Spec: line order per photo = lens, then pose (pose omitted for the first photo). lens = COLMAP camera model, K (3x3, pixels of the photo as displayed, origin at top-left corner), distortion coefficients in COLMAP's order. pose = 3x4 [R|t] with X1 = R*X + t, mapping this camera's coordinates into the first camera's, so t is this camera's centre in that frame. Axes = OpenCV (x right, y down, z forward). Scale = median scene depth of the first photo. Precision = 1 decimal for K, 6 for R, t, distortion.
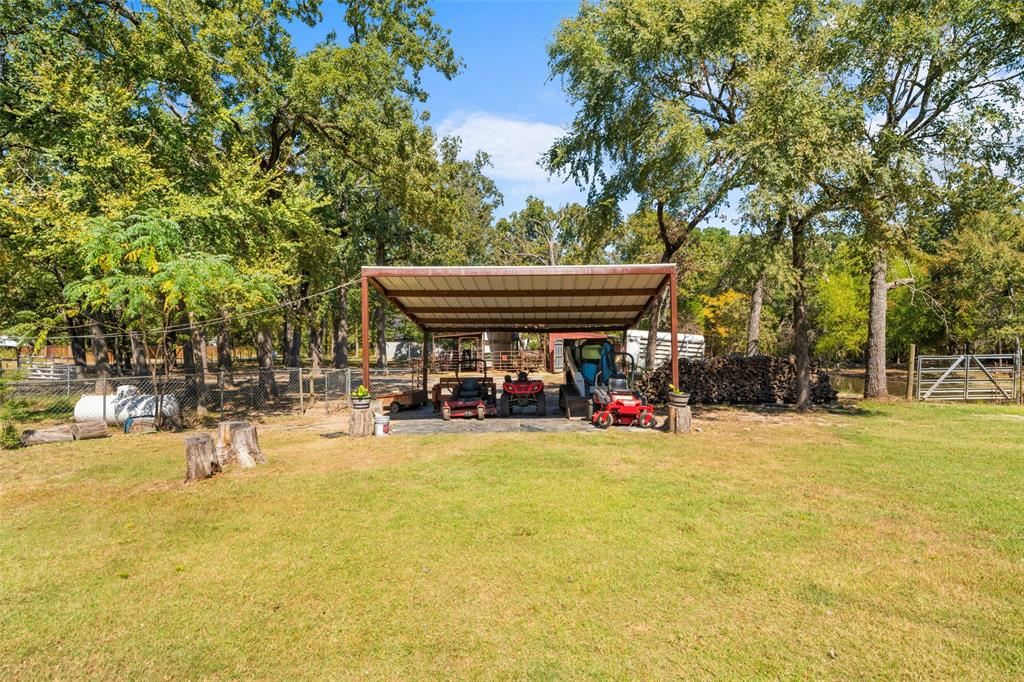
lens RADIAL K [[530.7, 0, 511.5], [0, 530.7, 338.0], [0, 0, 1]] dist [0.000035, 0.000008]
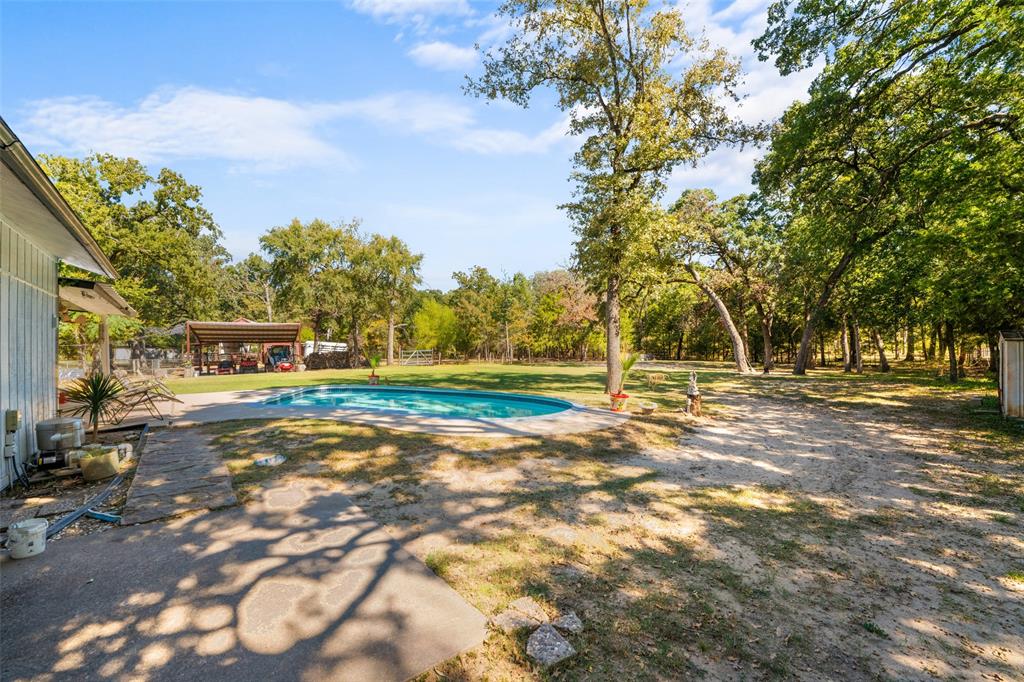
lens RADIAL K [[425.7, 0, 504.4], [0, 425.7, 339.8], [0, 0, 1]] dist [-0.003838, -0.000110]
pose [[0.841732, -0.001910, 0.539892, -0.032208], [0.006784, 0.999952, -0.007039, -0.003304], [-0.539853, 0.009587, 0.841705, -0.973535]]
